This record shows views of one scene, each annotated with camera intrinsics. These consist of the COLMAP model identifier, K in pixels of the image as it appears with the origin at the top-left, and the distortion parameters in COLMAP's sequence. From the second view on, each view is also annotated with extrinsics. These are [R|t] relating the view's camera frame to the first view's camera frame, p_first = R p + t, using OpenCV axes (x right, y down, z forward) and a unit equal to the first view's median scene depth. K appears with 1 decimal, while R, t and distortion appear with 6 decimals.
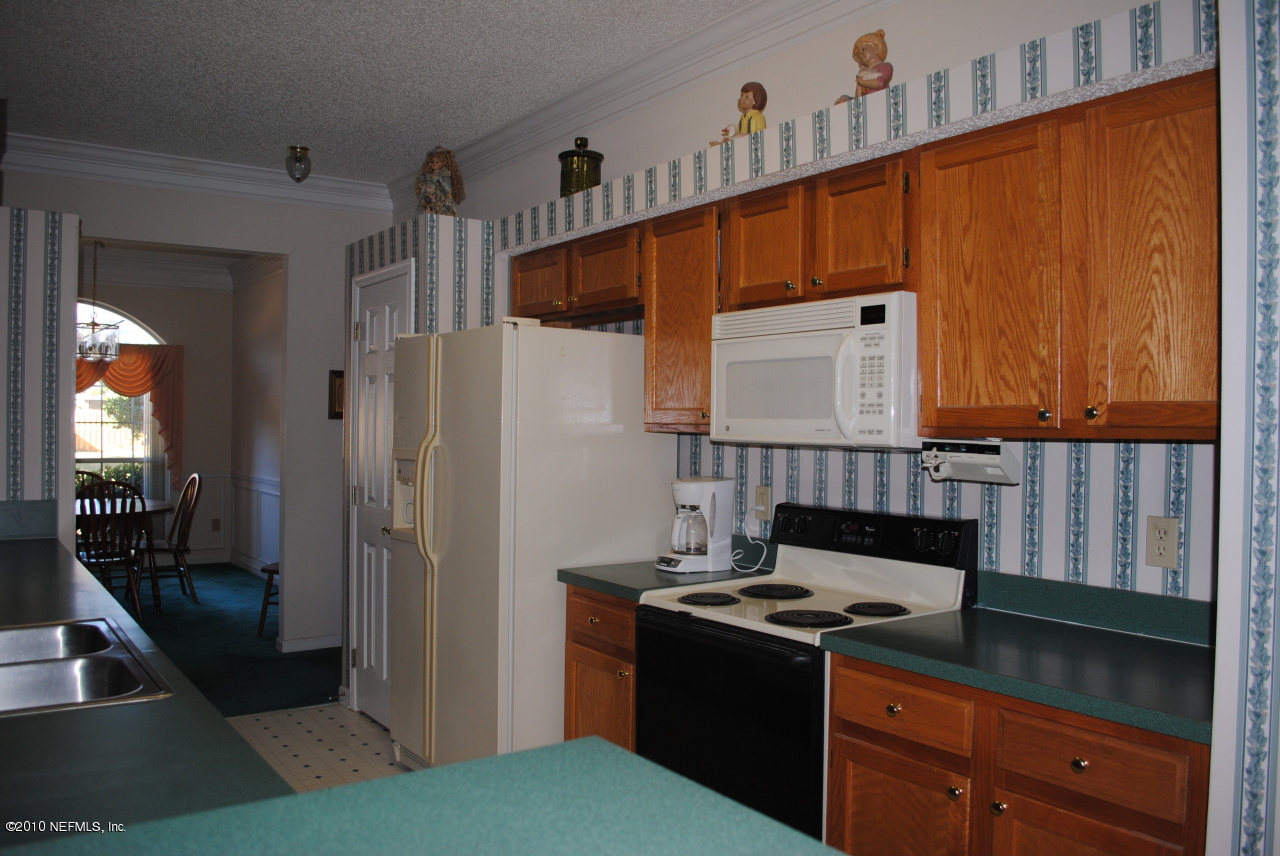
lens RADIAL K [[1007.4, 0, 640.0], [0, 1007.4, 428.0], [0, 0, 1]] dist [-0.088012, 0.006834]
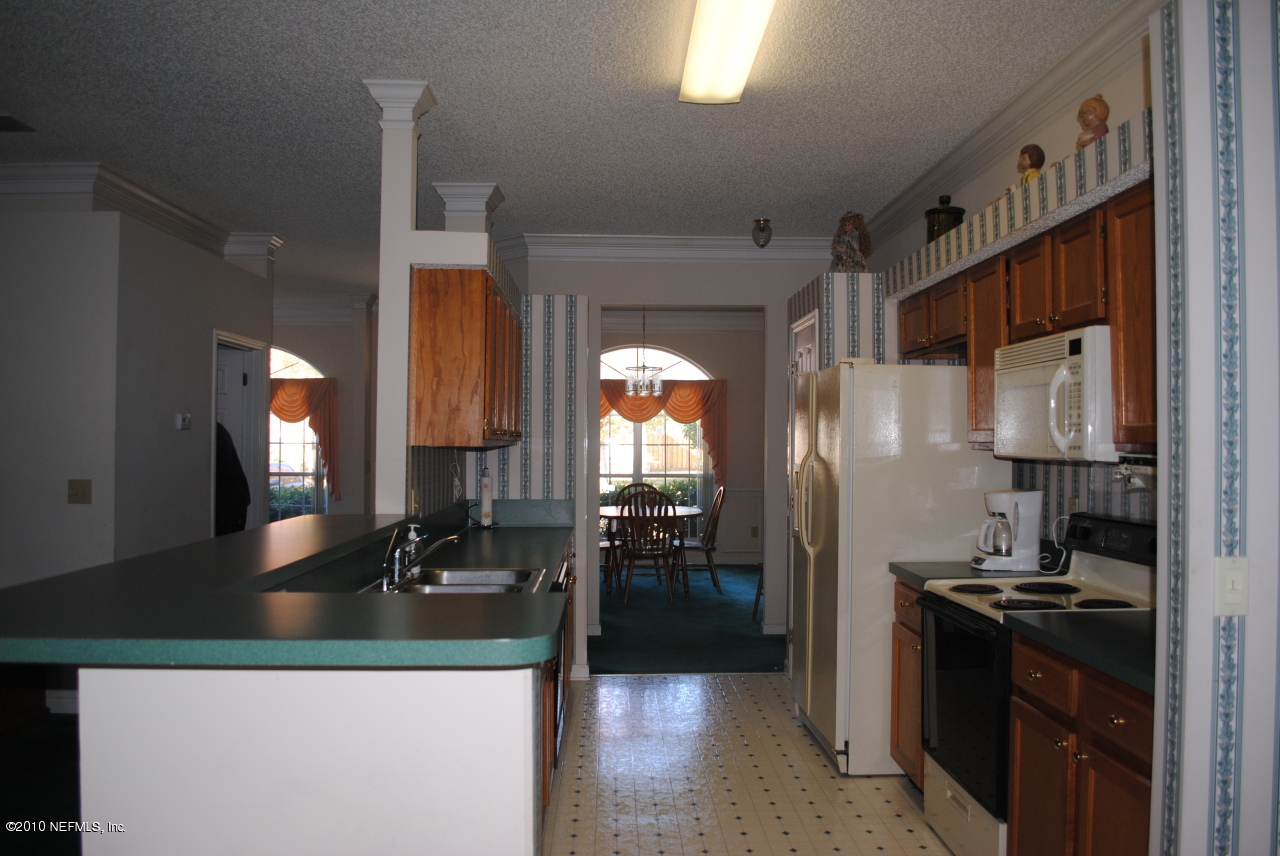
lens RADIAL K [[1007.4, 0, 640.0], [0, 1007.4, 428.0], [0, 0, 1]] dist [-0.088012, 0.006834]
pose [[0.830891, -0.015886, -0.556209, 0.319409], [0.004074, 0.999739, -0.022468, 0.003308], [0.556421, 0.016403, 0.830739, -0.166963]]
